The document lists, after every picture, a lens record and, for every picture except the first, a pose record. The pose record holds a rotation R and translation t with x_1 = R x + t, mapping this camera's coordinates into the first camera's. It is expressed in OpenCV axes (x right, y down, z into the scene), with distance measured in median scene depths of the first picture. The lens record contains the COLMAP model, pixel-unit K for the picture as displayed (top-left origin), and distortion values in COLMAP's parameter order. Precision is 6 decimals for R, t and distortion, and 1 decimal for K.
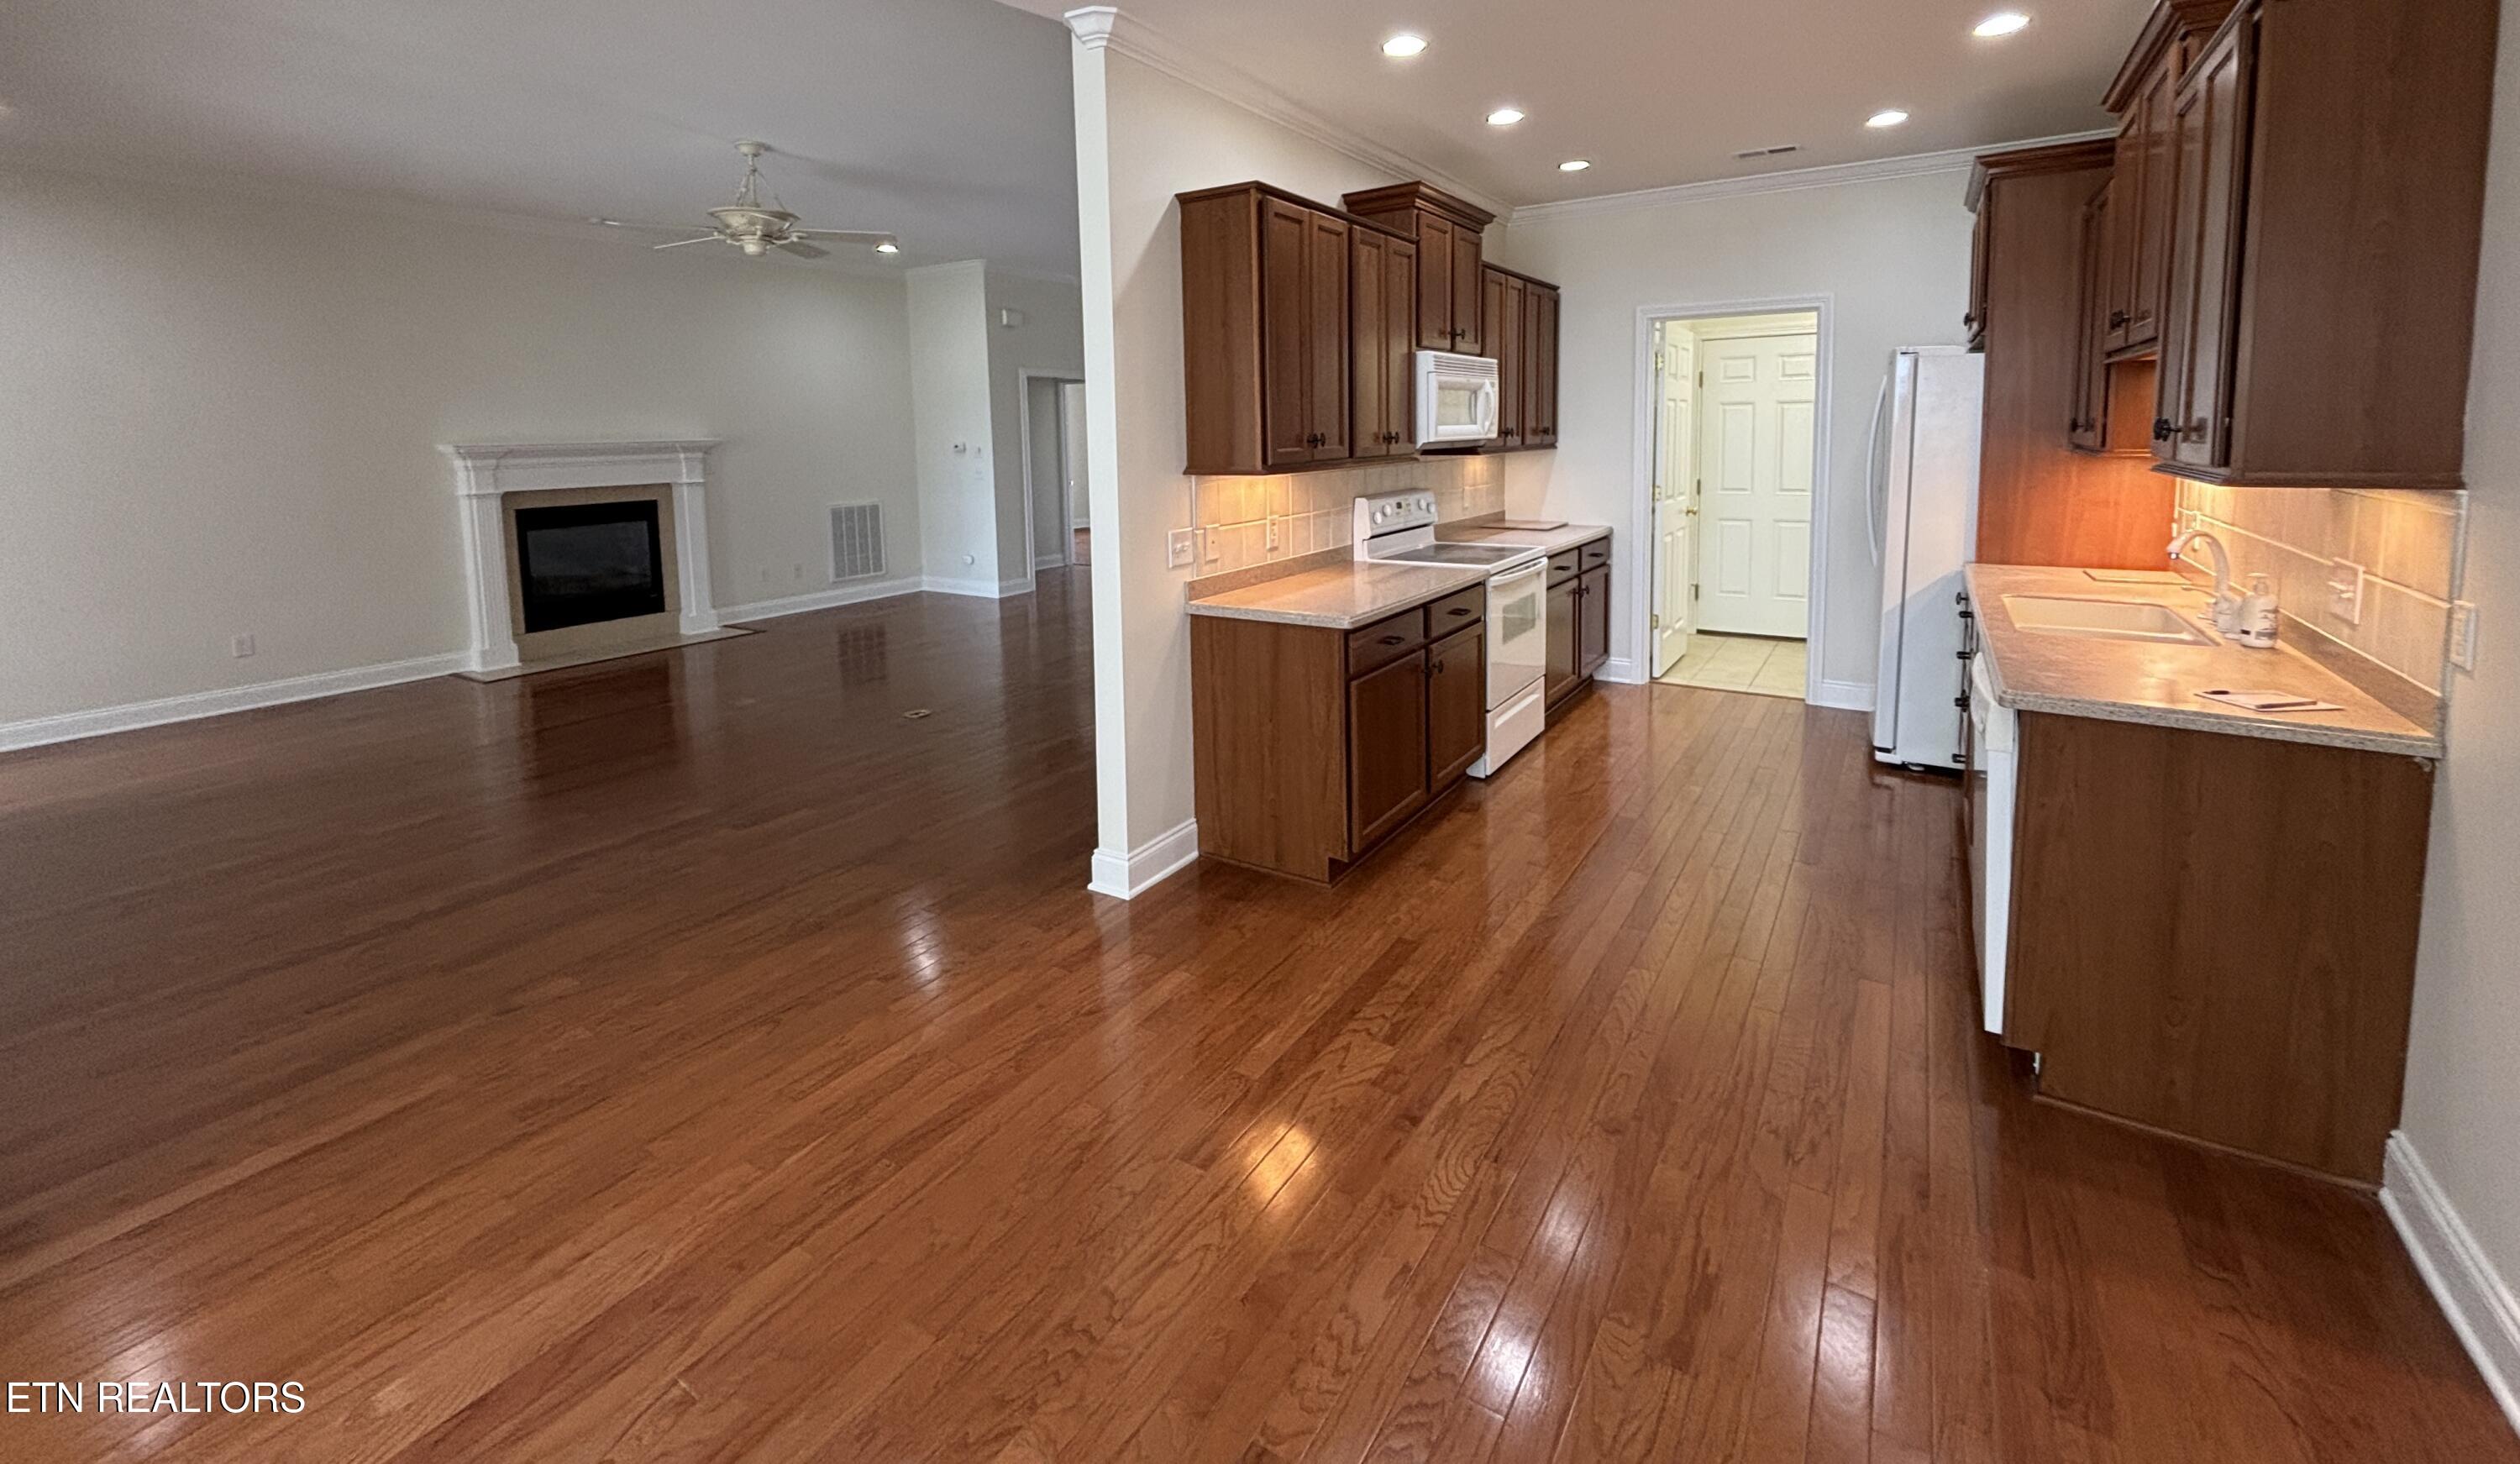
lens RADIAL K [[1040.3, 0, 1265.6], [0, 1040.3, 533.4], [0, 0, 1]] dist [0.012525, -0.000057]
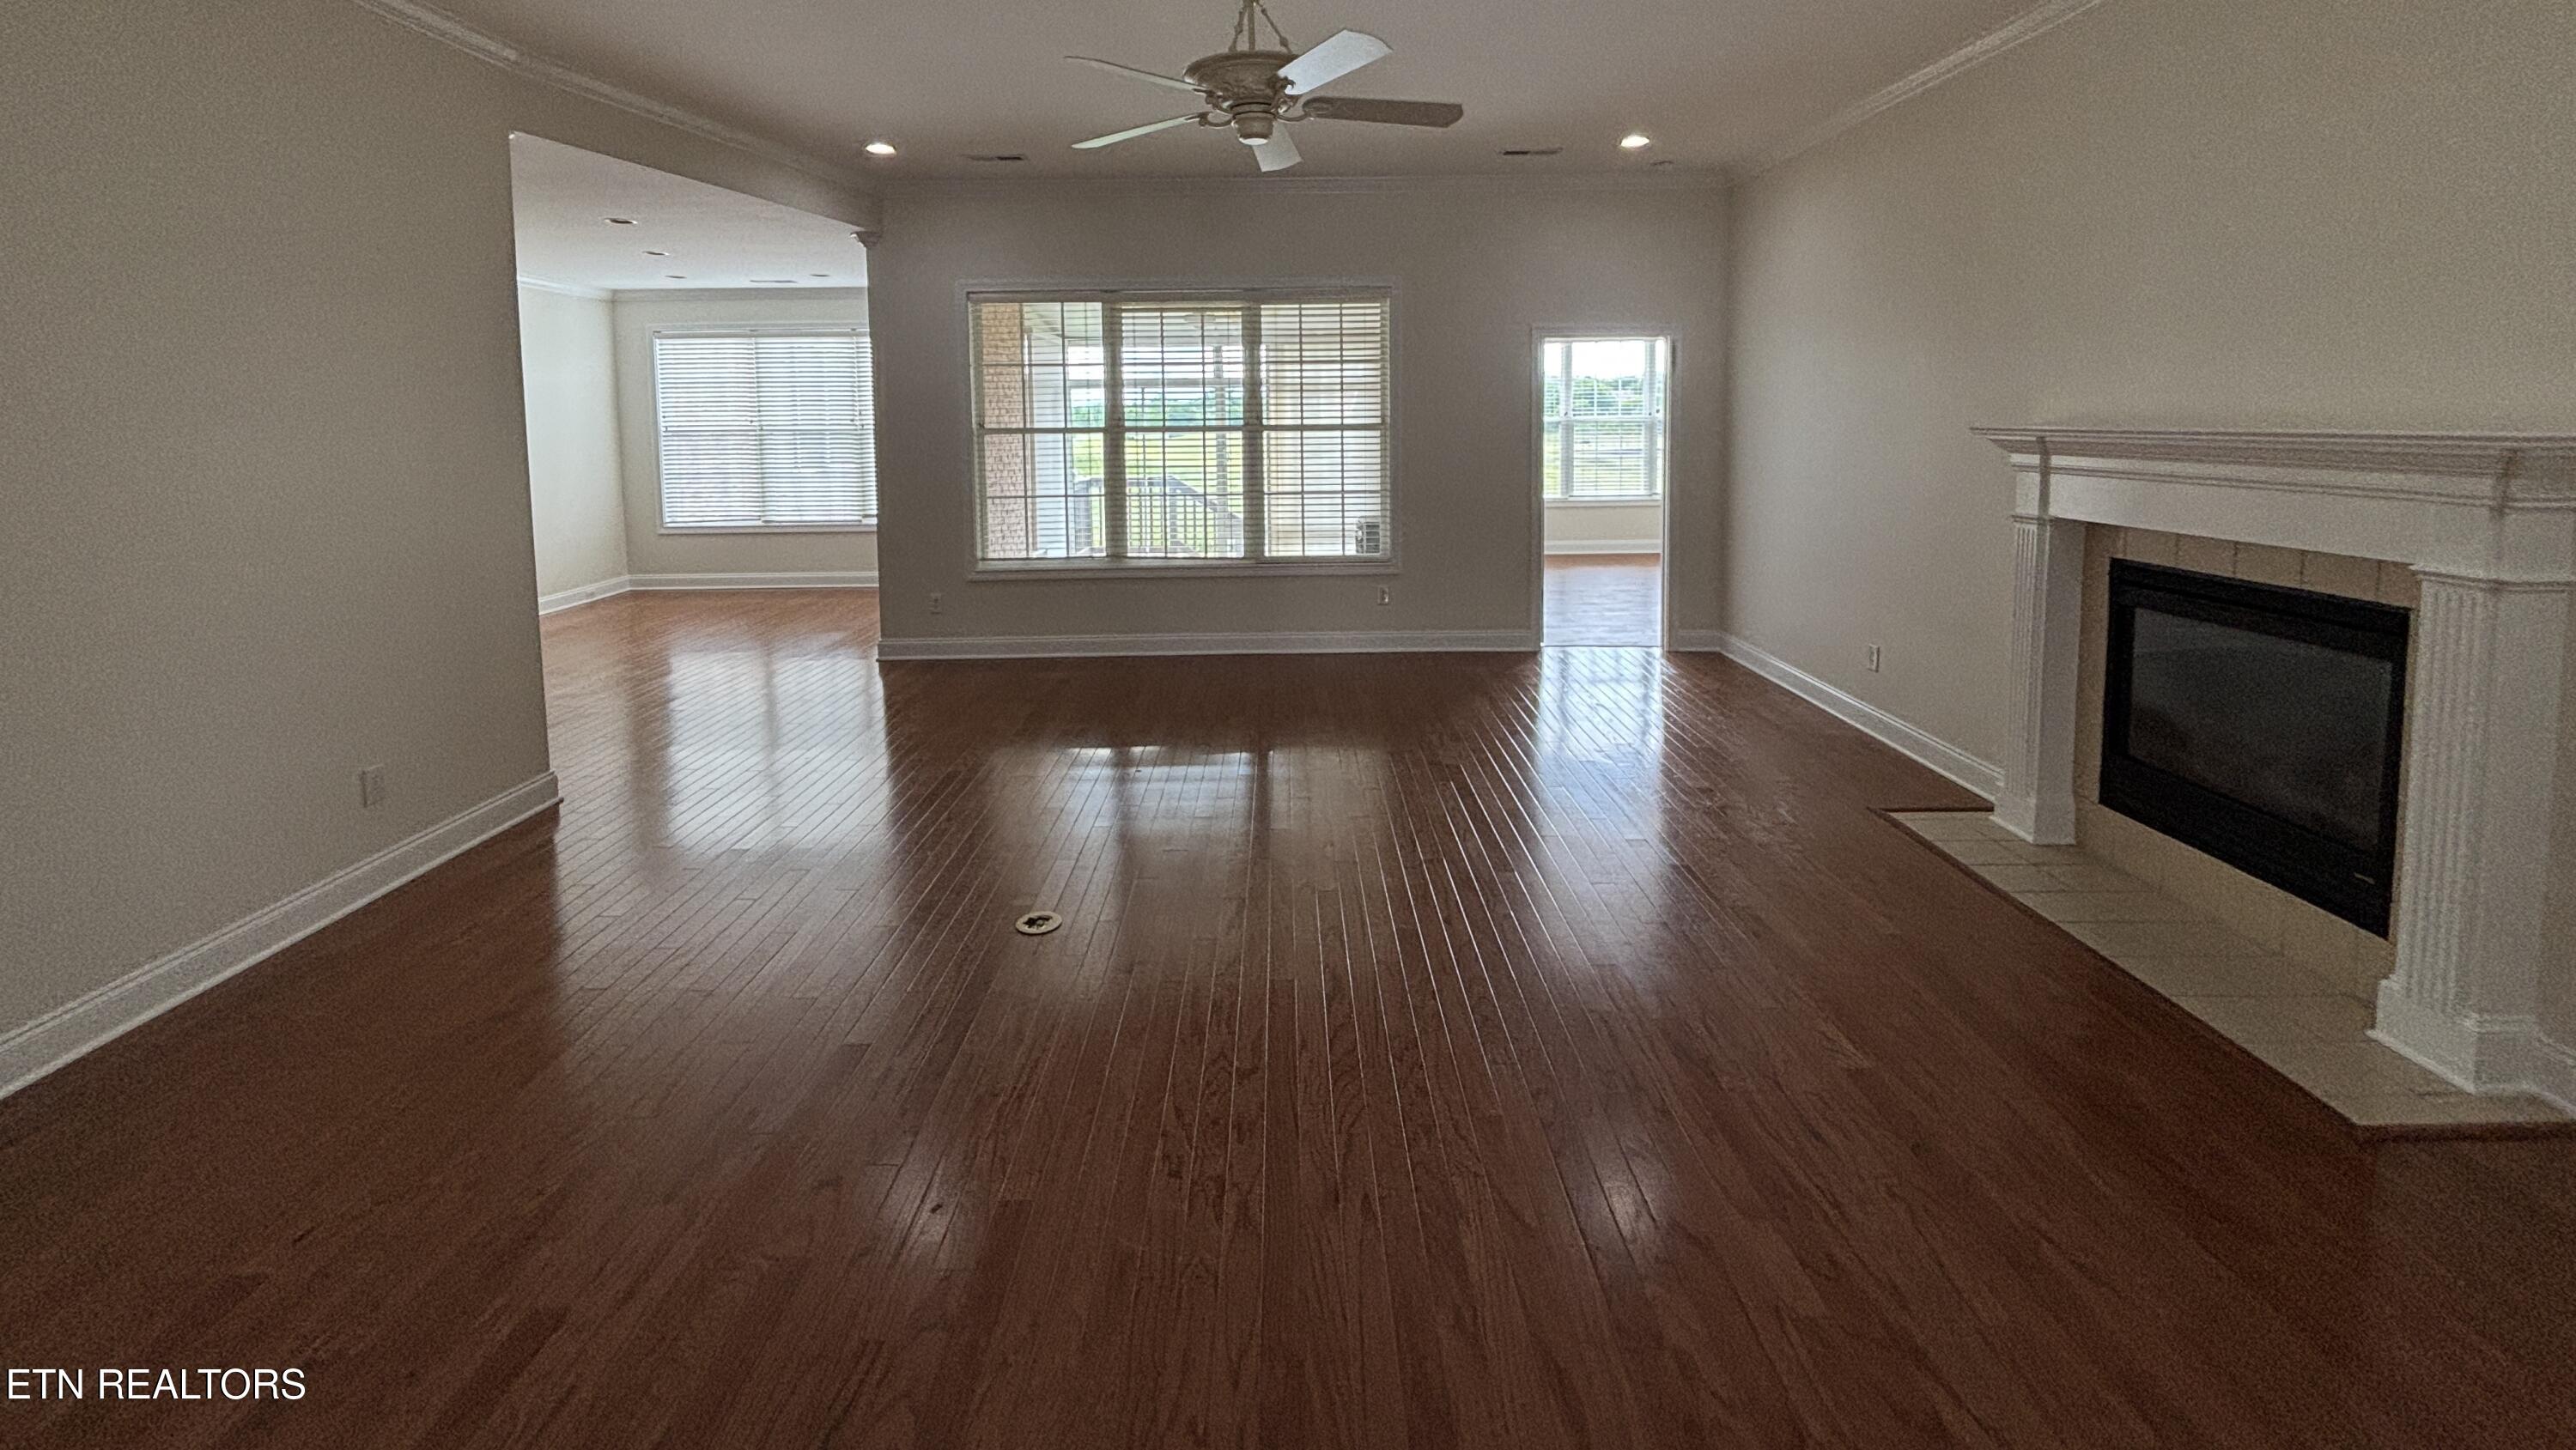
lens RADIAL K [[1051.4, 0, 1267.6], [0, 1051.4, 490.0], [0, 0, 1]] dist [-0.008875, -0.001353]
pose [[-0.851257, 0.062417, -0.521024, -0.157567], [-0.029854, 0.985532, 0.166839, -0.163670], [0.523899, 0.157578, -0.837077, 1.565397]]
